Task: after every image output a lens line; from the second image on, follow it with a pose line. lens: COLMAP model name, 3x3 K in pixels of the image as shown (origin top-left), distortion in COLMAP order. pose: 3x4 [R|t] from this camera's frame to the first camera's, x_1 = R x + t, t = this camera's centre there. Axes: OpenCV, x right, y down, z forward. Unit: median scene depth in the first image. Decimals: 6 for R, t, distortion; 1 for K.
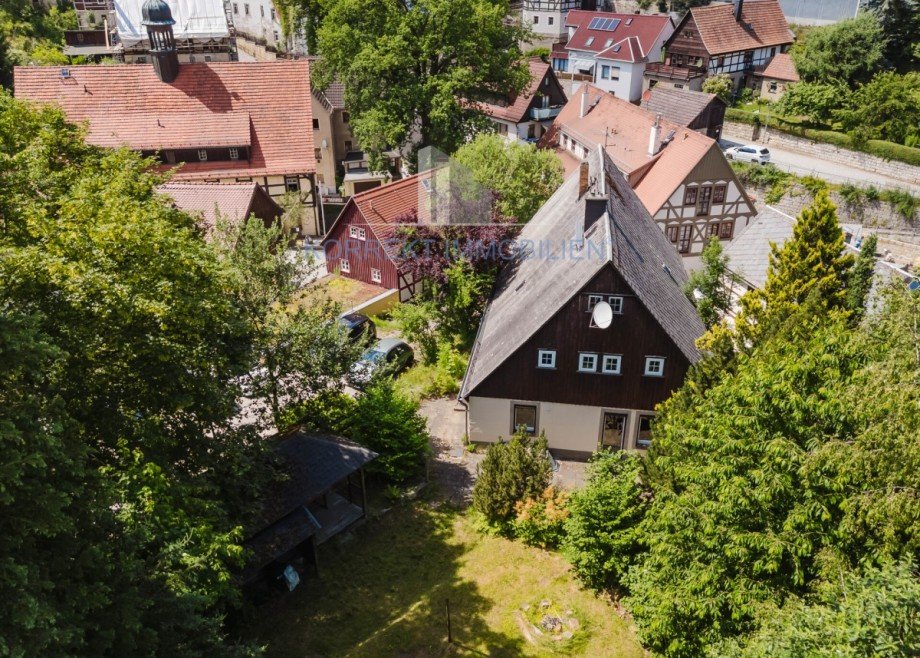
lens RADIAL K [[738.4, 0, 455.9], [0, 738.4, 357.7], [0, 0, 1]] dist [0.068182, -0.056599]
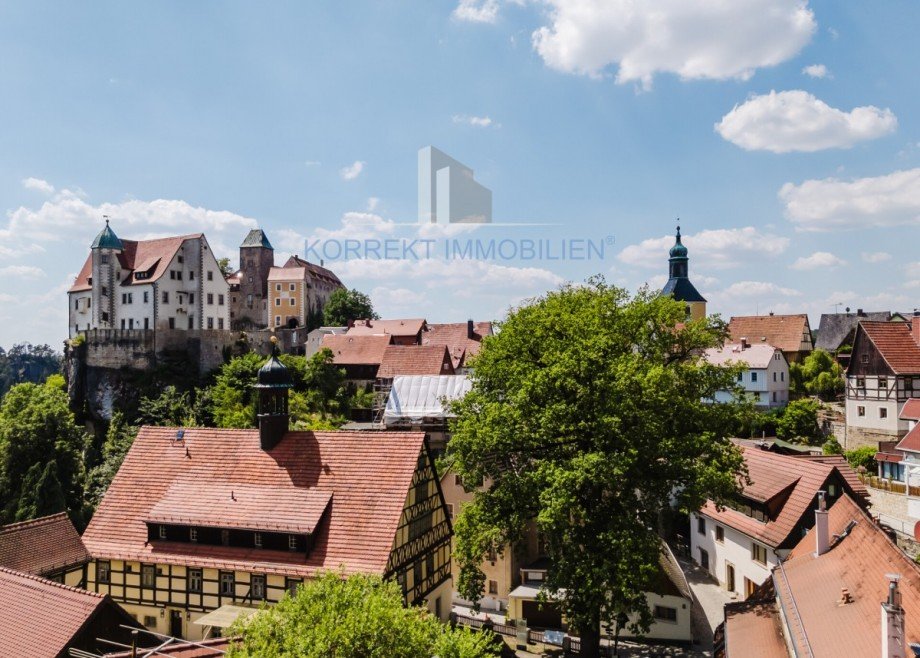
lens RADIAL K [[748.2, 0, 464.6], [0, 748.2, 334.6], [0, 0, 1]] dist [0.053236, -0.034712]
pose [[0.861653, -0.017994, -0.507179, 0.231801], [-0.245103, 0.860335, -0.446932, -0.156109], [0.444386, 0.509412, 0.736900, 0.411287]]
